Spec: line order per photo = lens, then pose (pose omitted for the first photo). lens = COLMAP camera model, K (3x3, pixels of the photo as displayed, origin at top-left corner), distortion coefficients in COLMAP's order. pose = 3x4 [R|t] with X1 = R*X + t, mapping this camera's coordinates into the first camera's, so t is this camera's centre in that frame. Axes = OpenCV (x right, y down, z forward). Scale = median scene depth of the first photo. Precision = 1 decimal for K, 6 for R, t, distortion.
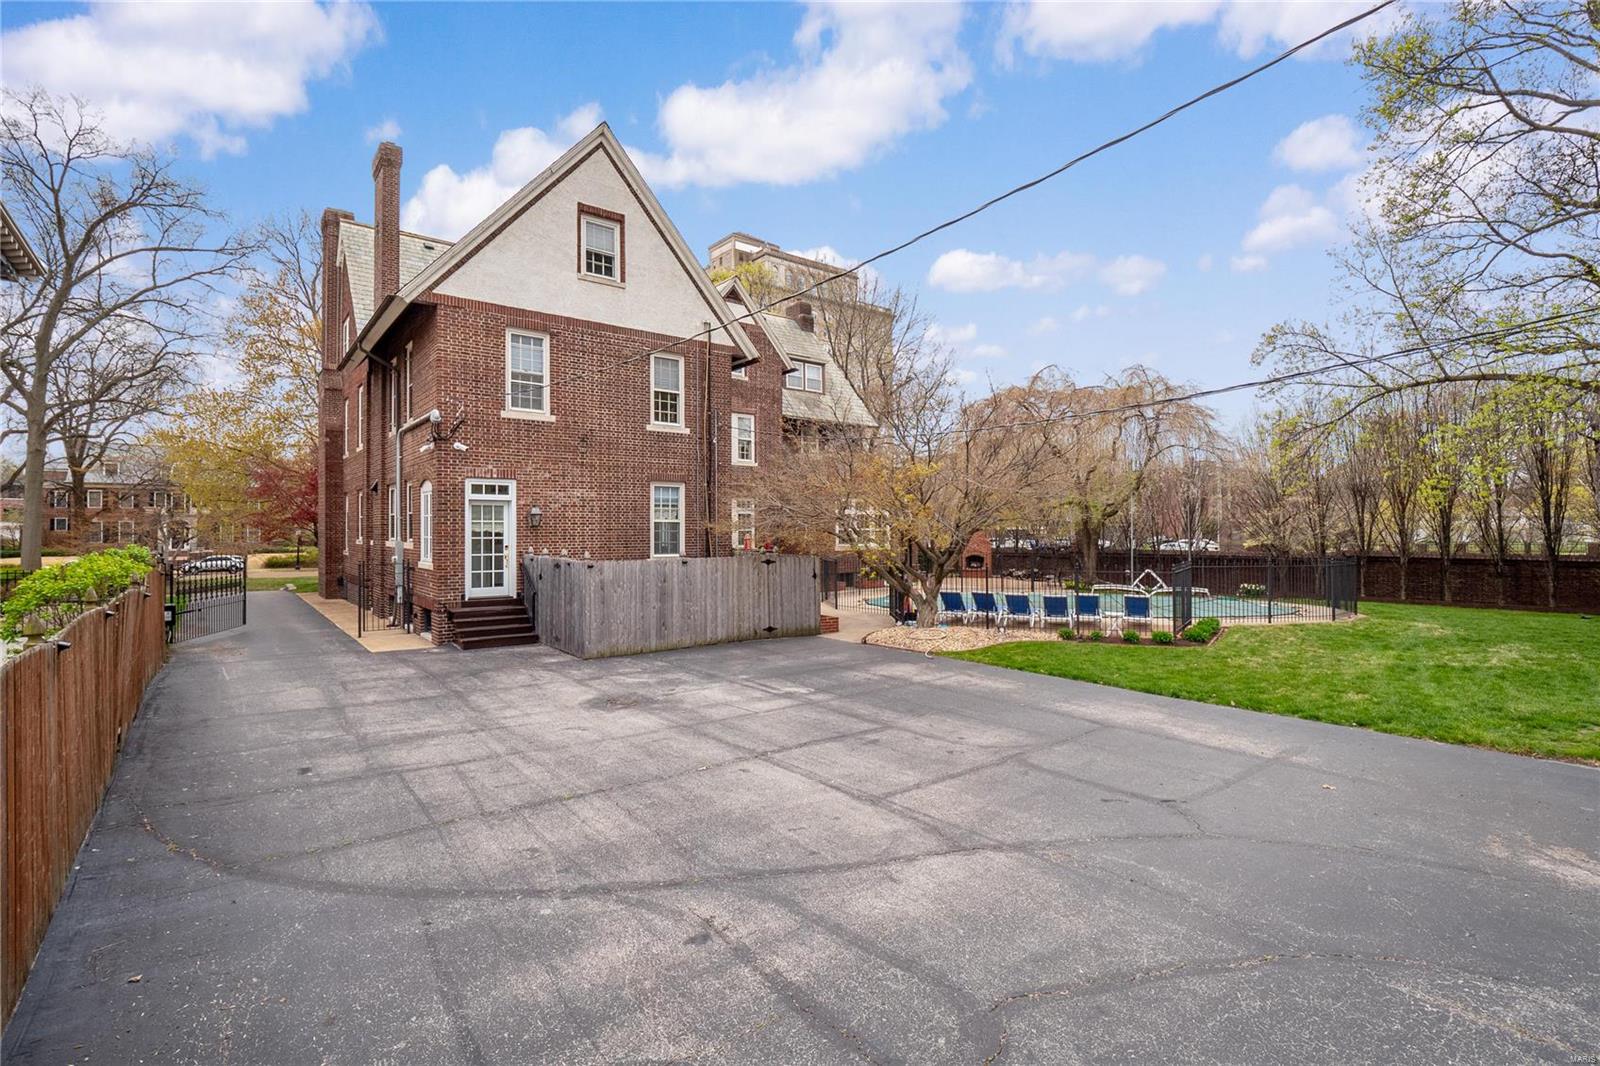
lens RADIAL K [[745.5, 0, 800.0], [0, 745.5, 533.0], [0, 0, 1]] dist [0.000914, -0.000071]
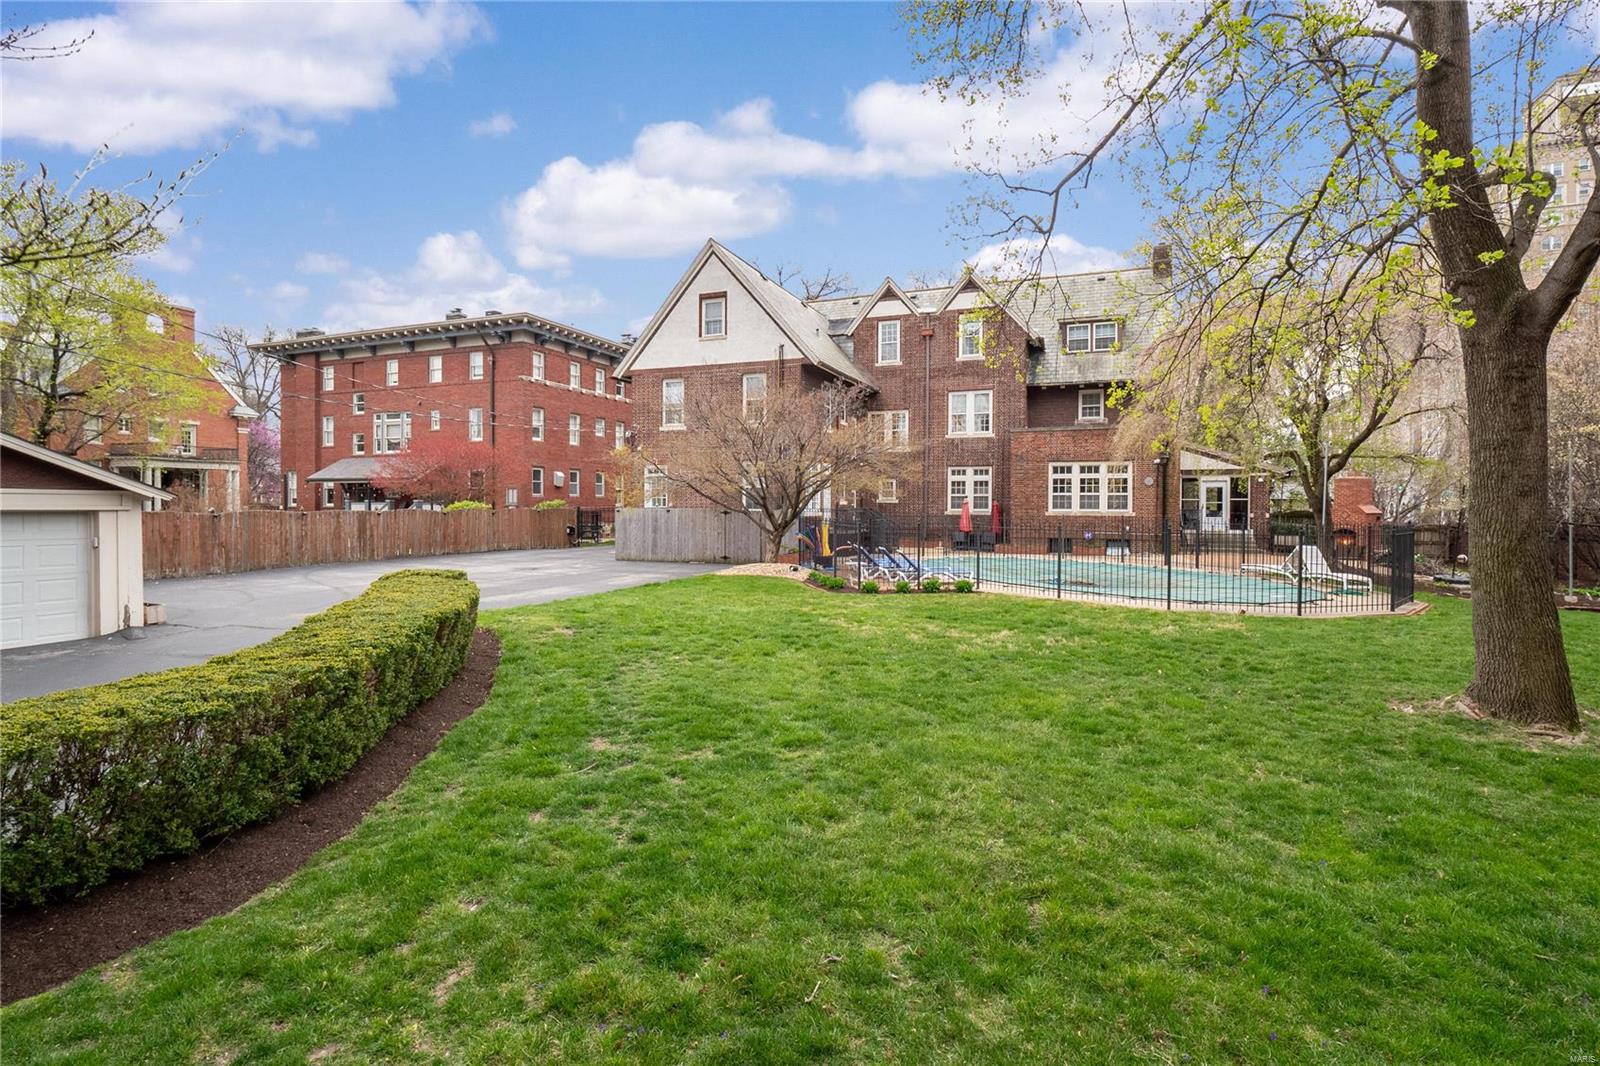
lens RADIAL K [[745.5, 0, 800.0], [0, 745.5, 533.0], [0, 0, 1]] dist [0.000914, -0.000071]
pose [[0.497958, 0.030349, -0.866670, 1.249952], [-0.010889, 0.999527, 0.028745, 0.033749], [0.867133, -0.004877, 0.498053, 0.368559]]
